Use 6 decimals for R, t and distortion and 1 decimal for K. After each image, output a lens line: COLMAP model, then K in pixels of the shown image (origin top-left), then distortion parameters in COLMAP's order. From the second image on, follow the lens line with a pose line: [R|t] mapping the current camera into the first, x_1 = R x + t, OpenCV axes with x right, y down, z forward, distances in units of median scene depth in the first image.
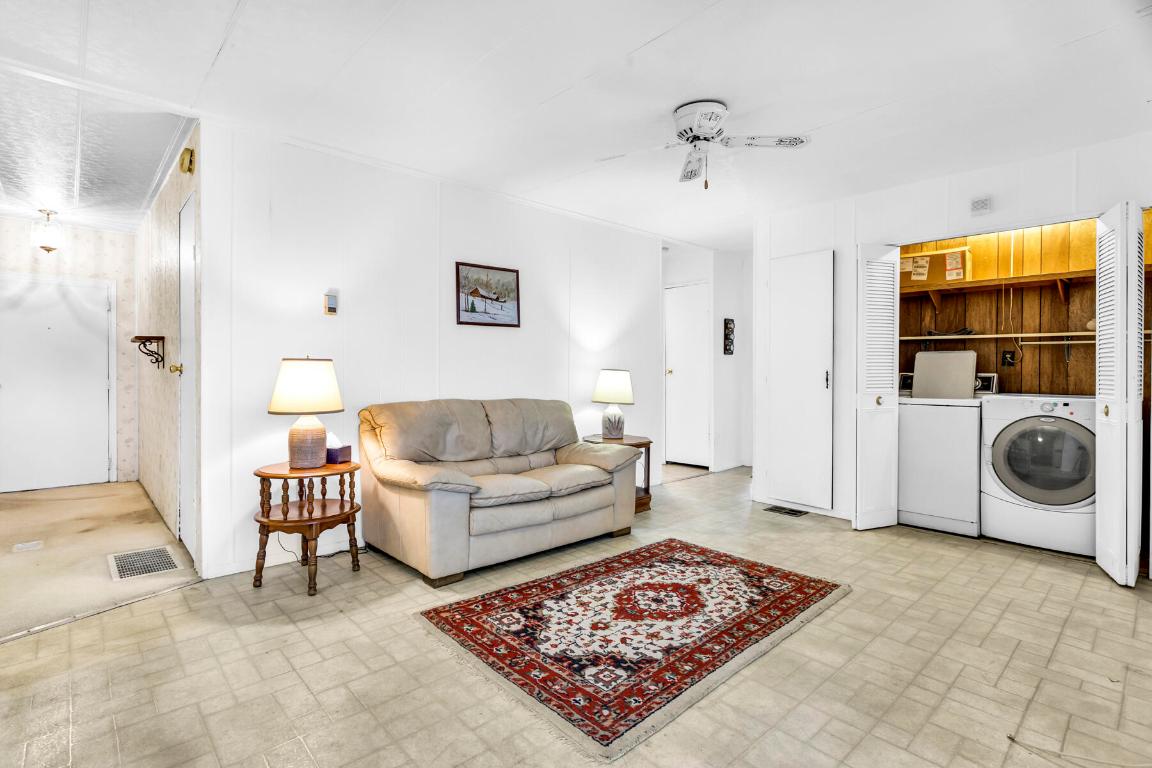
lens RADIAL K [[555.7, 0, 574.1], [0, 555.7, 373.6], [0, 0, 1]] dist [-0.003182, 0.004651]
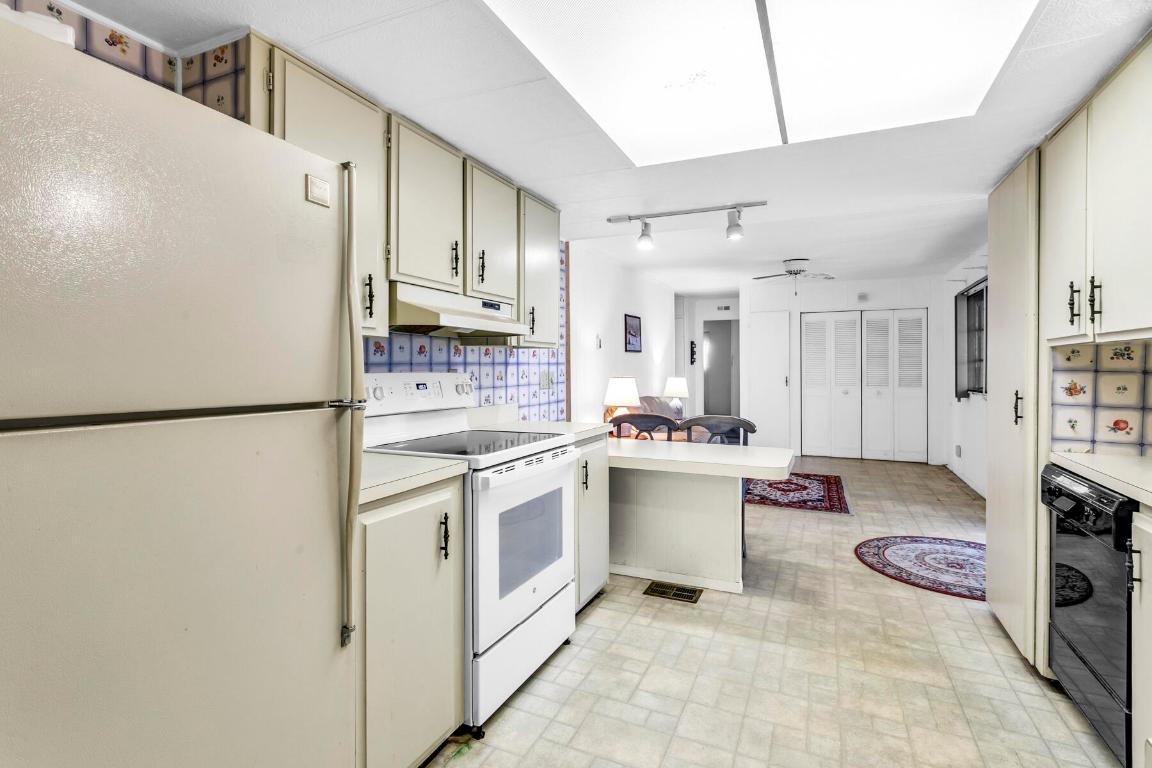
lens RADIAL K [[555.7, 0, 570.9], [0, 555.7, 369.0], [0, 0, 1]] dist [-0.003182, 0.004651]
pose [[0.923740, -0.007127, 0.382954, -1.383605], [0.007640, 0.999971, 0.000182, -0.054902], [-0.382944, 0.002758, 0.923767, -0.648935]]
